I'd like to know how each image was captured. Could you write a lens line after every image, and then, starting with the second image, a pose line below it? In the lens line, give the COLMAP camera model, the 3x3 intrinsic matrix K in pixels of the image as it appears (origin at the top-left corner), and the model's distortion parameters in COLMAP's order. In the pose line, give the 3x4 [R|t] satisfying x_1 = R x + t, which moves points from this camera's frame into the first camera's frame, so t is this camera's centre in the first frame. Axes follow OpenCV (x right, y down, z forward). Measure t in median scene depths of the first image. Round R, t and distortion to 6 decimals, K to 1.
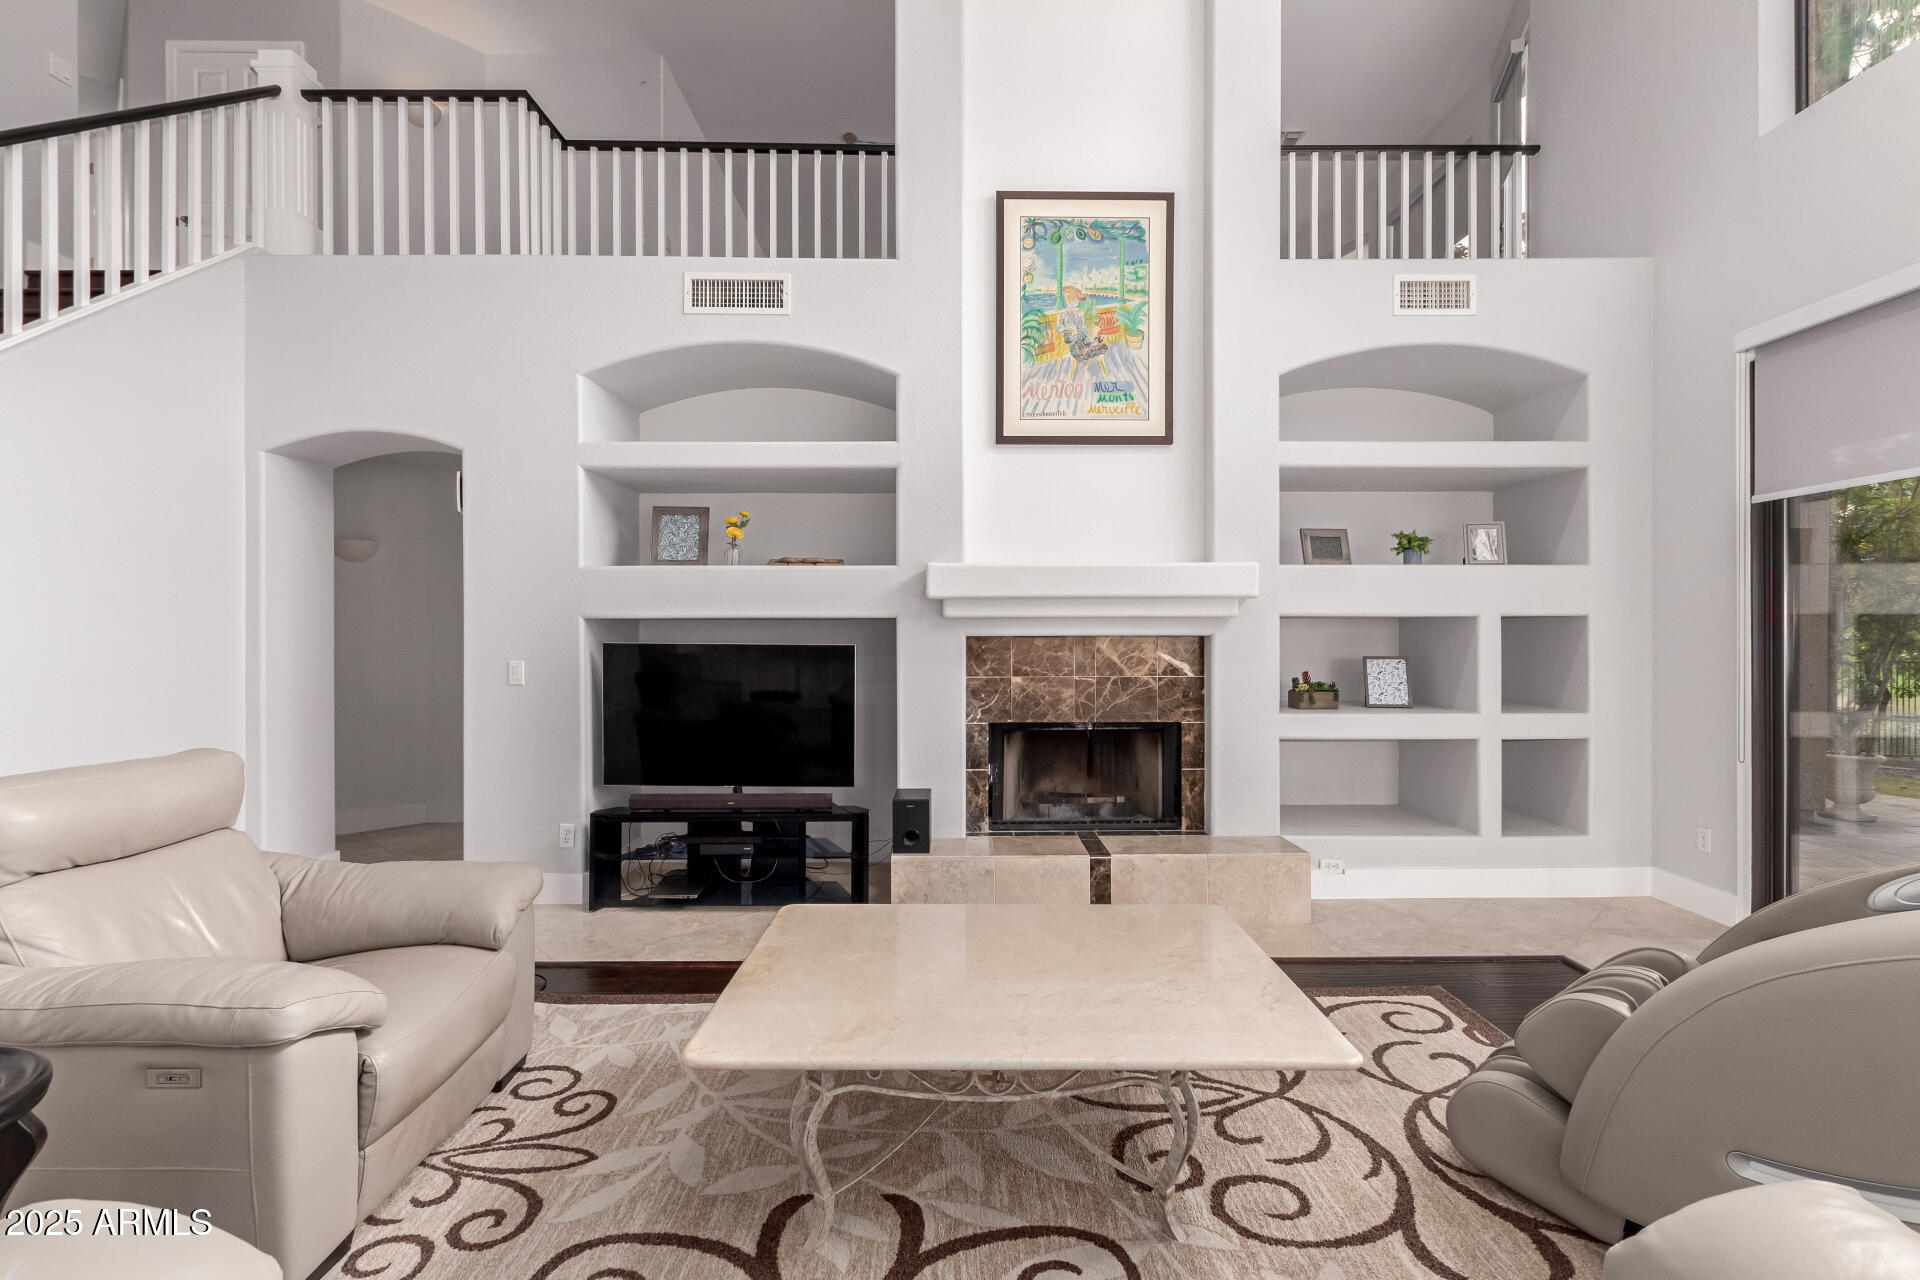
lens RADIAL K [[892.4, 0, 973.1], [0, 892.4, 631.3], [0, 0, 1]] dist [0.004738, 0.000932]
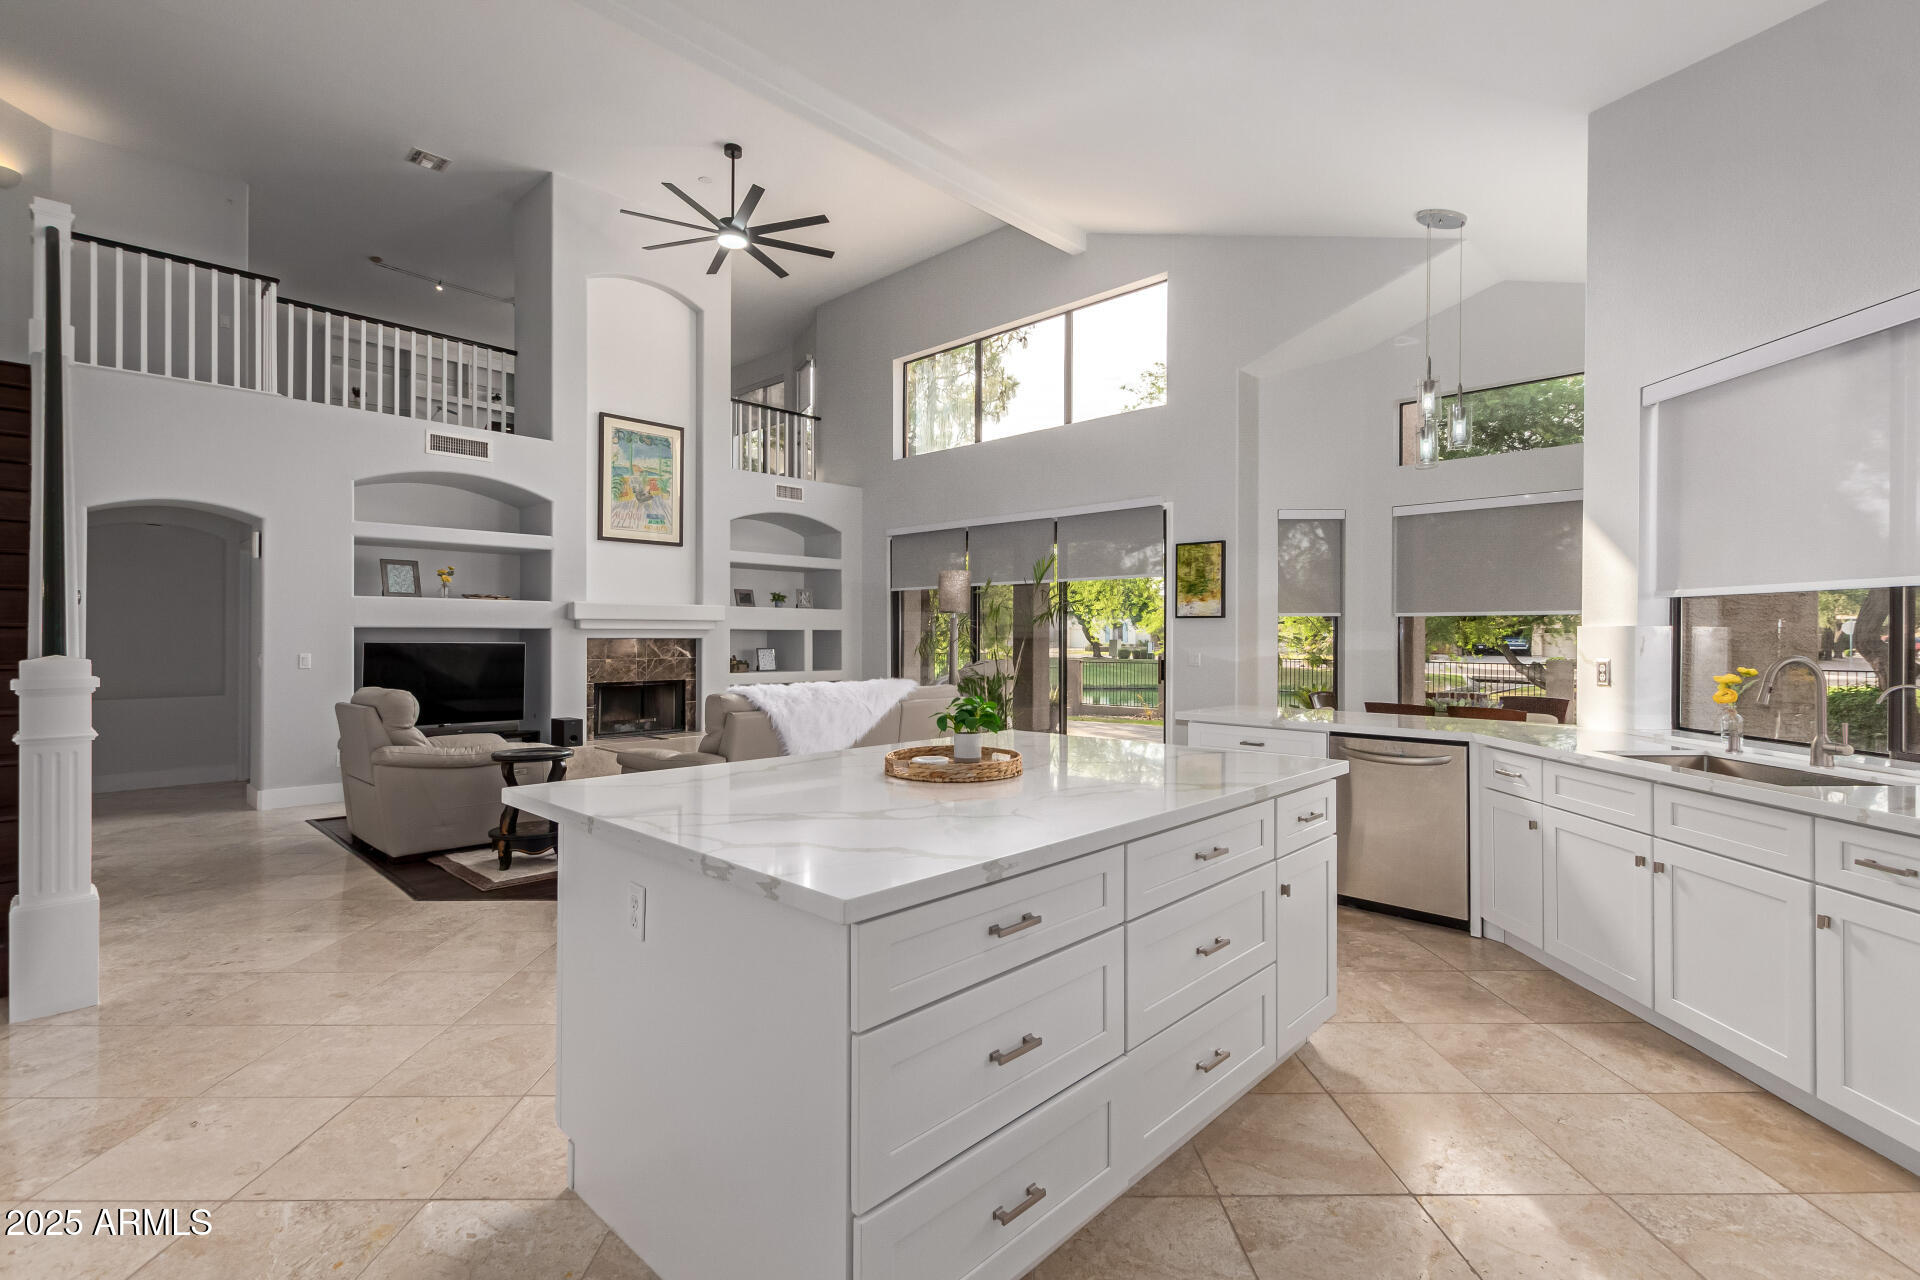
lens RADIAL K [[892.4, 0, 967.8], [0, 892.4, 634.8], [0, 0, 1]] dist [0.004738, 0.000932]
pose [[0.698389, 0.002924, 0.715713, -0.808659], [-0.000751, 0.999994, -0.003352, 0.003326], [-0.715718, 0.001804, 0.698387, -0.941972]]
